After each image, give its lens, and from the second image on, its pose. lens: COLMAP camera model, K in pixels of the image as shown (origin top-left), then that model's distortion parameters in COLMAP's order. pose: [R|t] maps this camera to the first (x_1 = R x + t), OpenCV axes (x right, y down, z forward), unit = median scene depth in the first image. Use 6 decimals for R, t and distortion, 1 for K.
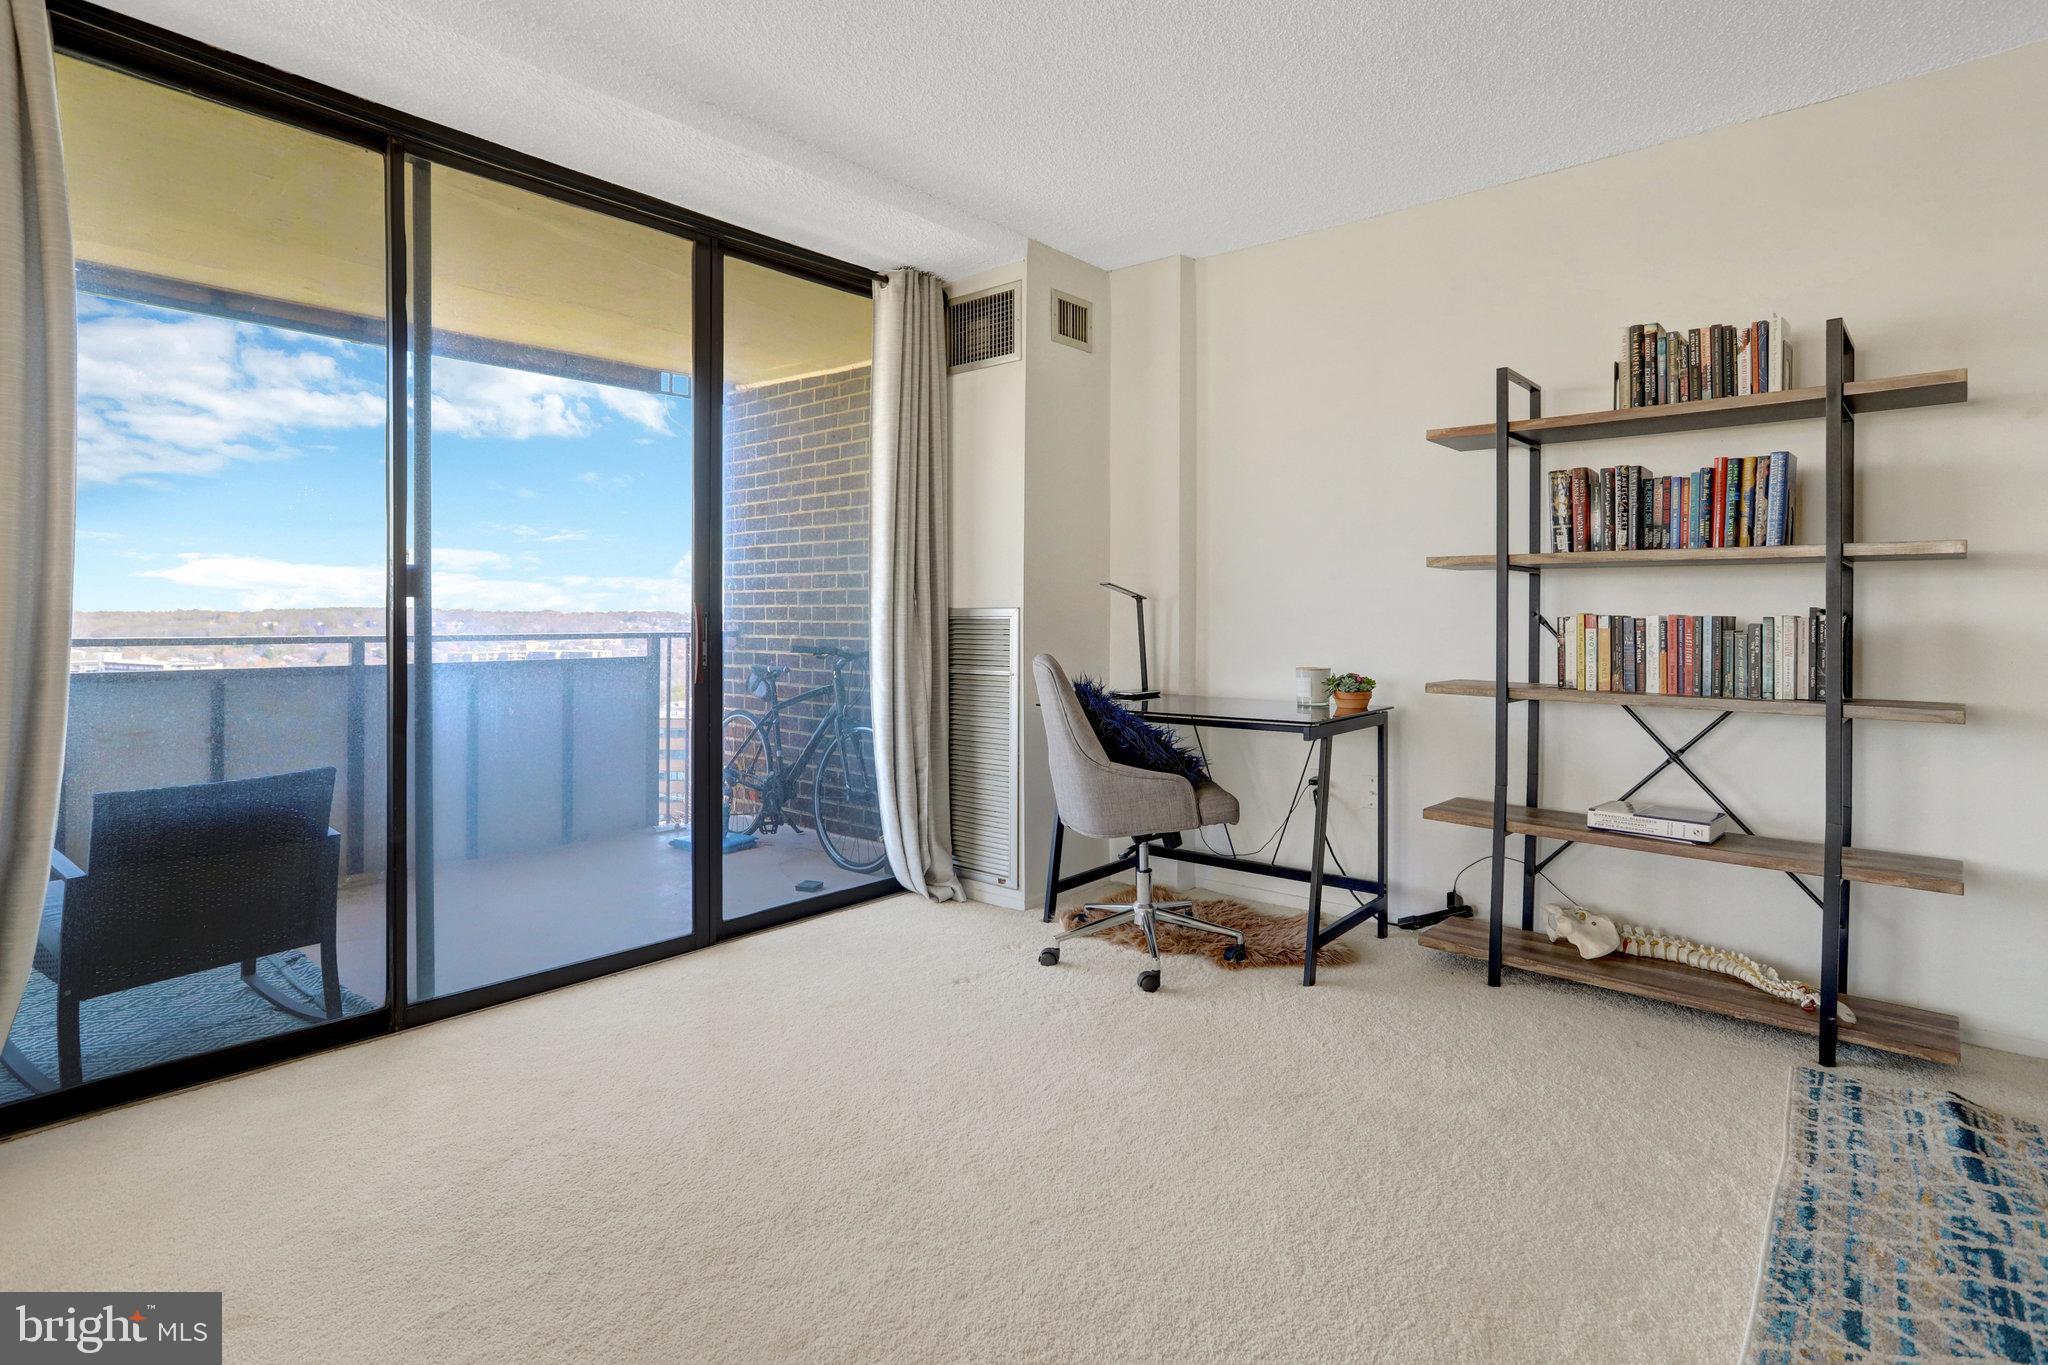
lens RADIAL K [[1027.8, 0, 1023.0], [0, 1027.8, 608.4], [0, 0, 1]] dist [-0.030628, 0.020765]
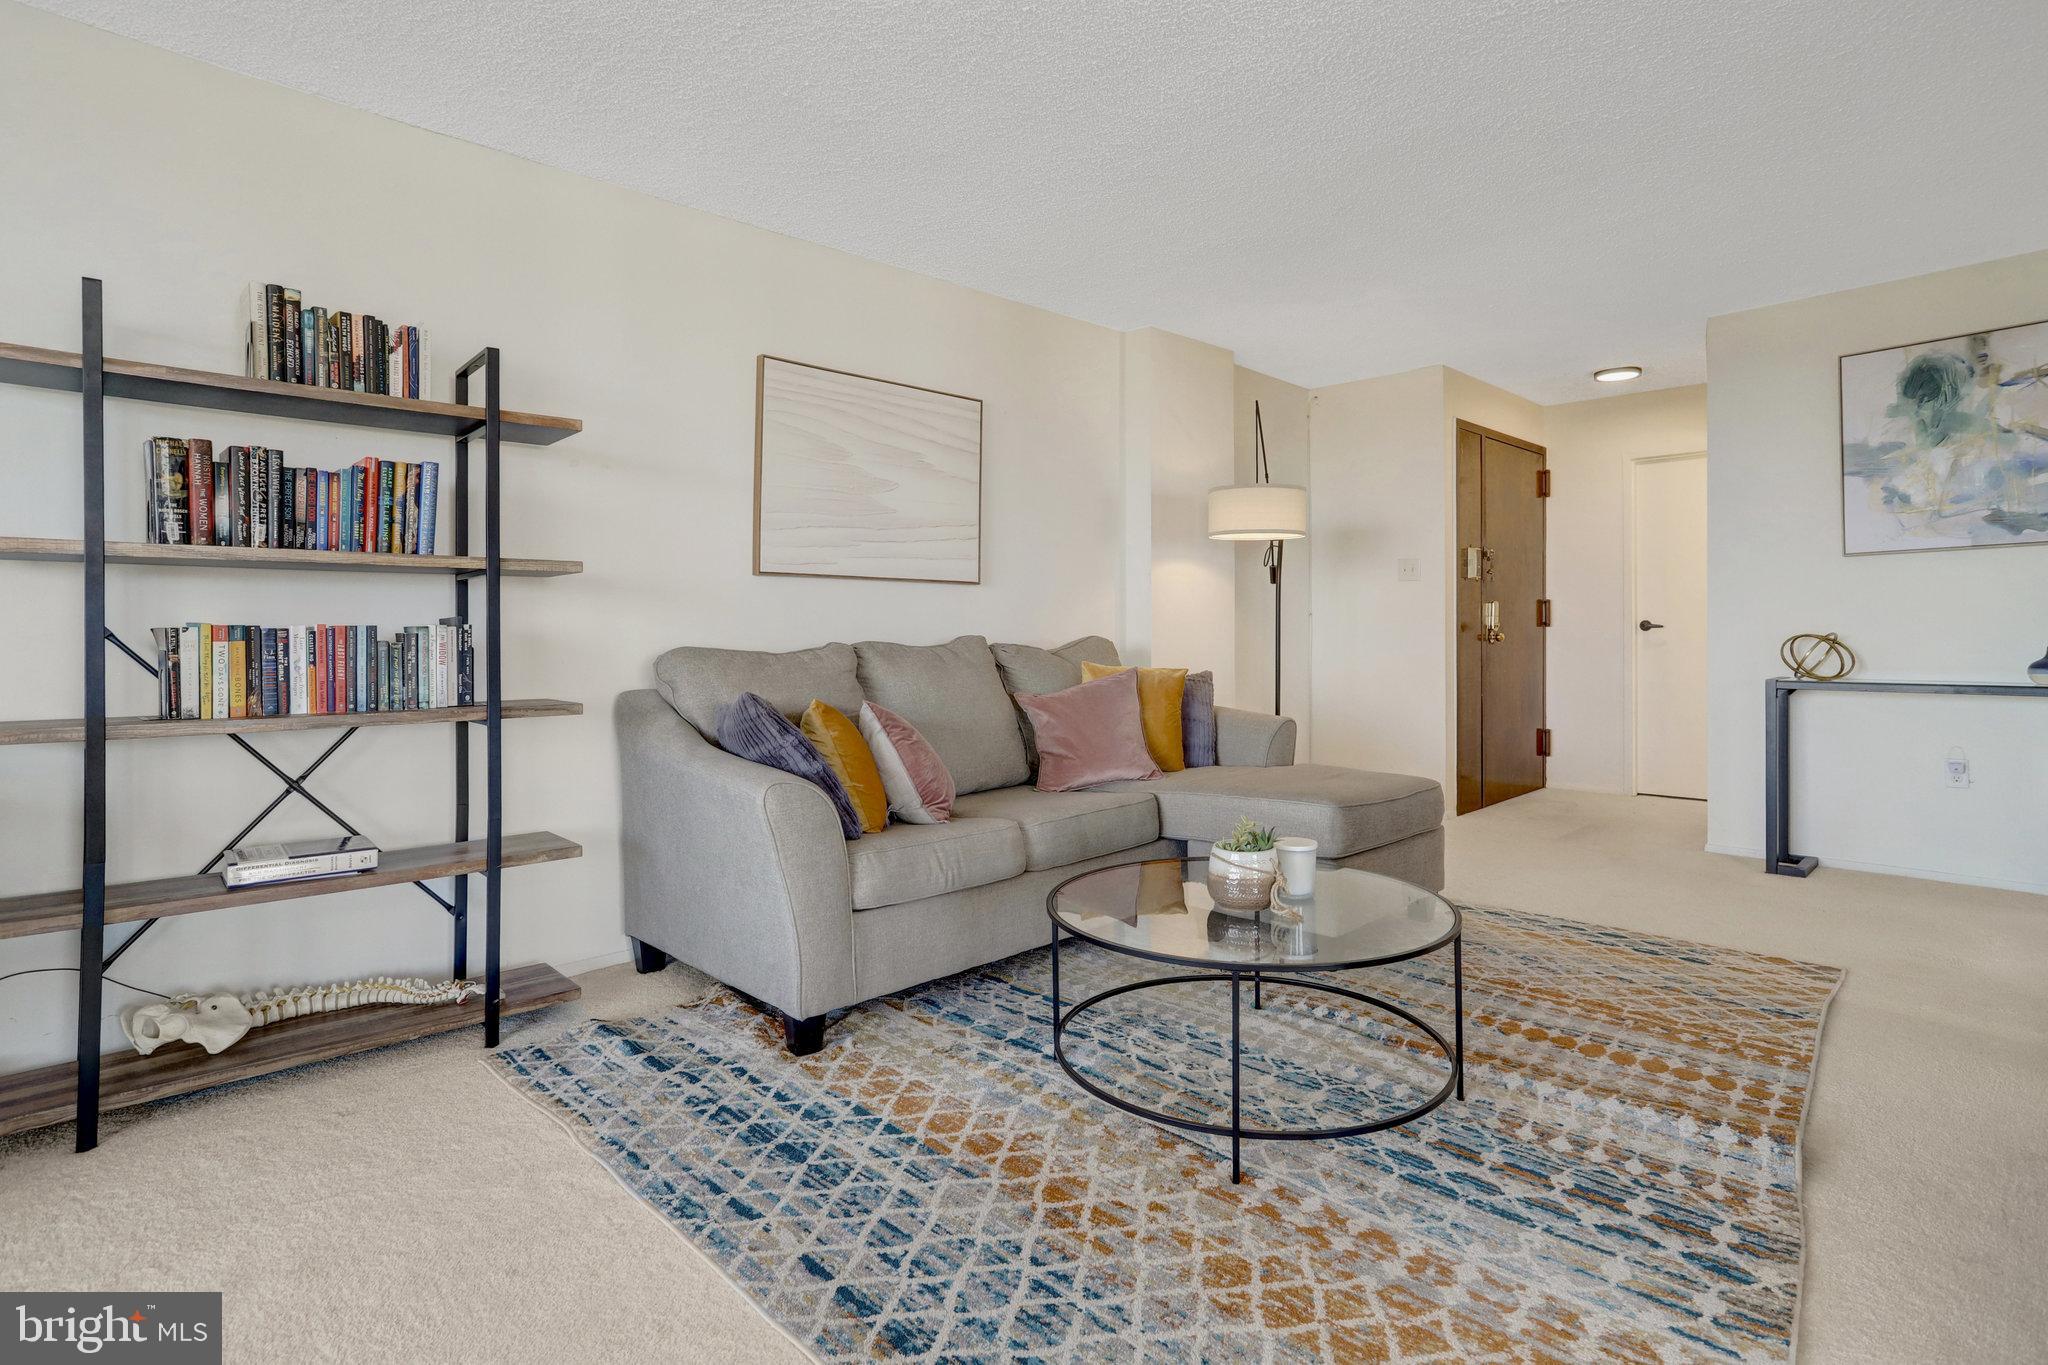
lens RADIAL K [[1033.9, 0, 1018.0], [0, 1033.9, 626.8], [0, 0, 1]] dist [-0.049871, 0.034855]
pose [[0.087275, -0.000640, 0.996184, -0.192647], [-0.000972, 0.999999, 0.000727, 0.007031], [-0.996184, -0.001032, 0.087274, 0.306567]]
